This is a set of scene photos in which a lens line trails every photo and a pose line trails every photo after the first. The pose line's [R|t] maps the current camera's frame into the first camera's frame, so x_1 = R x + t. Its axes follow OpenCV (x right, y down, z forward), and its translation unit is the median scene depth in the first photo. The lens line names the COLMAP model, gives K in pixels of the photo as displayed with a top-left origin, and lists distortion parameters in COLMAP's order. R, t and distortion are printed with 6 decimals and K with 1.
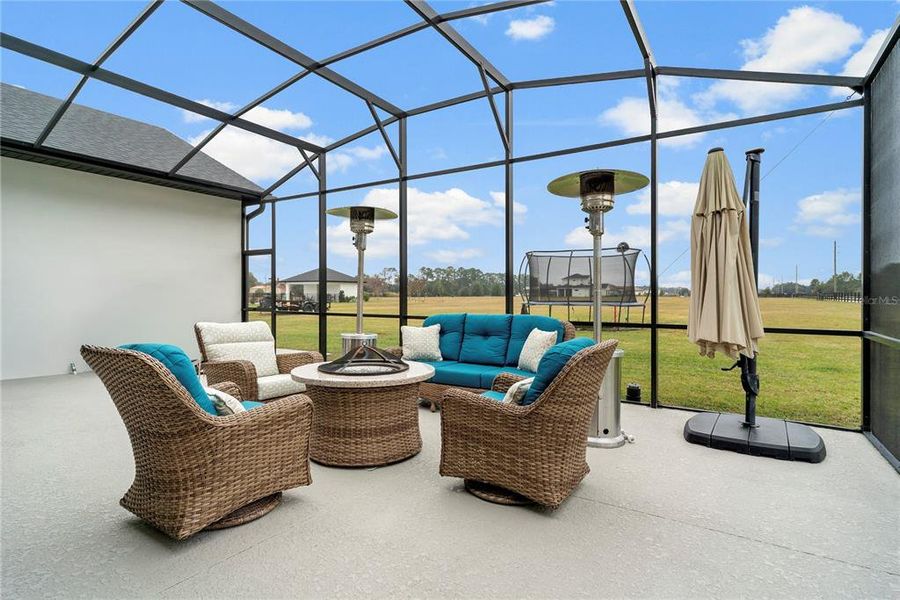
lens RADIAL K [[481.6, 0, 449.4], [0, 481.6, 295.7], [0, 0, 1]] dist [0.002755, 0.000203]
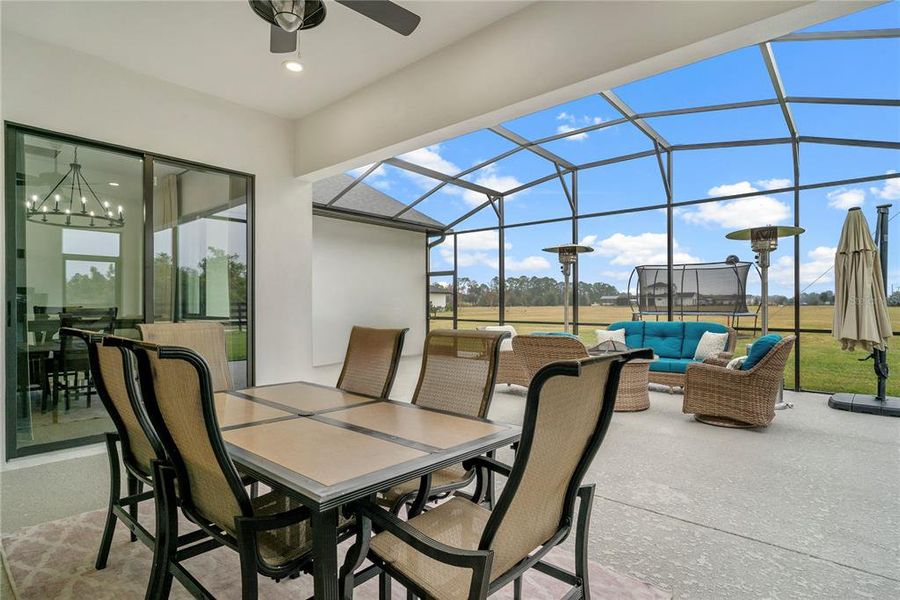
lens RADIAL K [[481.6, 0, 451.8], [0, 481.6, 305.3], [0, 0, 1]] dist [0.002755, 0.000203]
pose [[0.988751, -0.003347, -0.149531, -0.369079], [0.003247, 0.999994, -0.000913, -0.009847], [0.149534, 0.000418, 0.988757, -0.531025]]
